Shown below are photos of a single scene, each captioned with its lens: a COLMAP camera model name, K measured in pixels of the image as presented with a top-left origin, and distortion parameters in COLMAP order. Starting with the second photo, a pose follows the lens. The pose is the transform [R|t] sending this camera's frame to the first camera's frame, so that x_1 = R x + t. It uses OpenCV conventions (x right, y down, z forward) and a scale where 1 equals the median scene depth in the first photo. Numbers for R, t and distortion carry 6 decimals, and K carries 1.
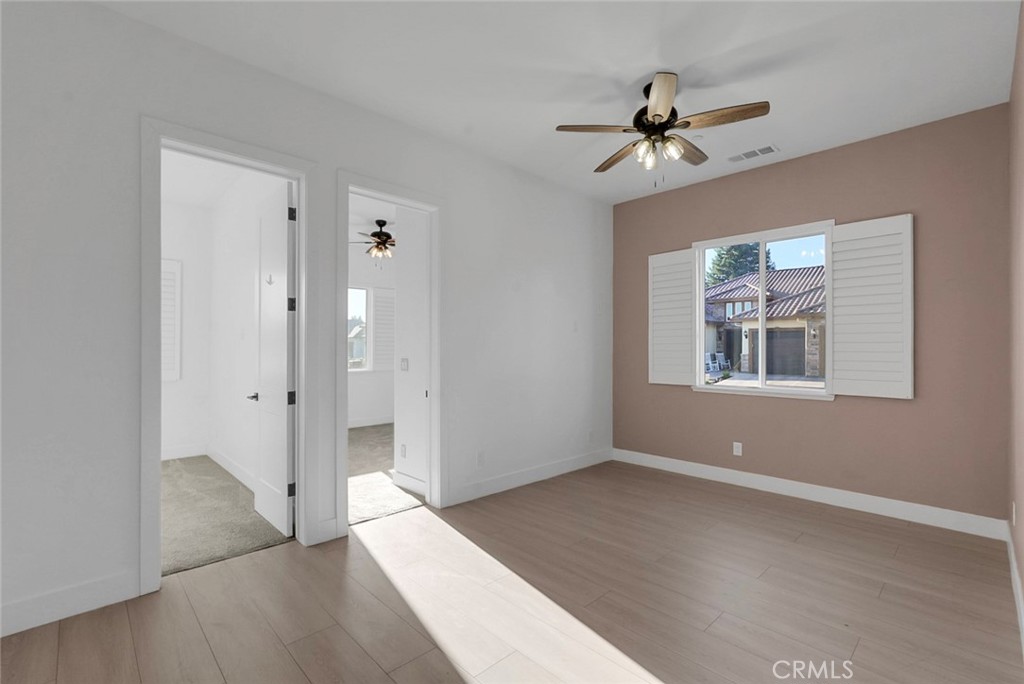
lens RADIAL K [[455.3, 0, 512.0], [0, 455.3, 342.0], [0, 0, 1]] dist [-0.008179, 0.000280]
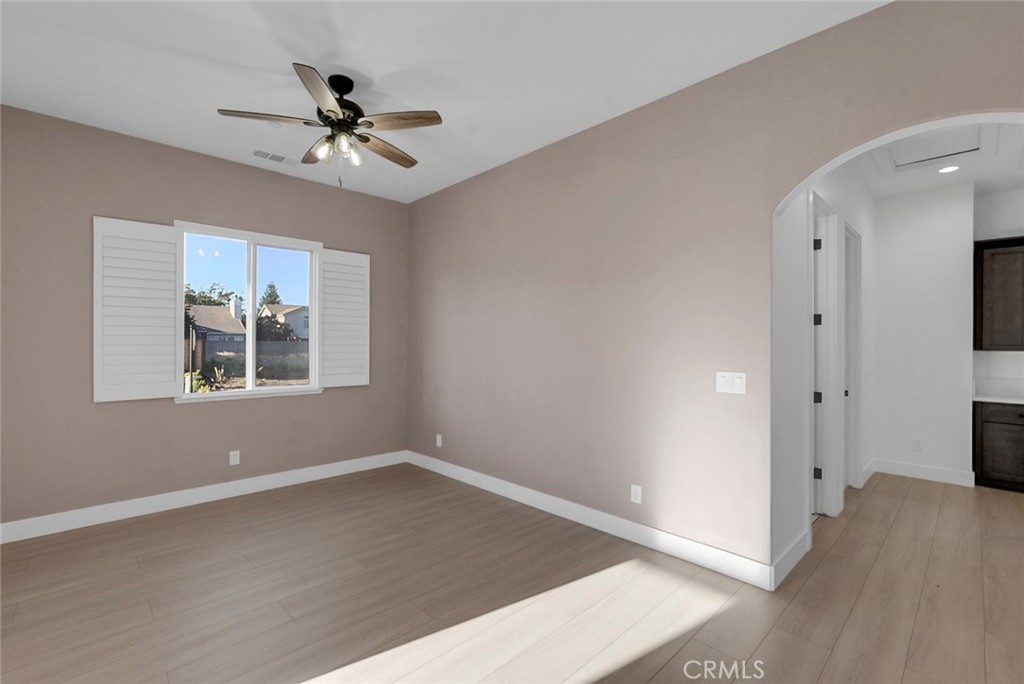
lens RADIAL K [[455.3, 0, 512.0], [0, 455.3, 342.0], [0, 0, 1]] dist [-0.008179, 0.000280]
pose [[0.003235, 0.004835, 0.999983, -0.476985], [-0.013140, 0.999902, -0.004792, -0.007007], [-0.999908, -0.013124, 0.003298, 0.465199]]
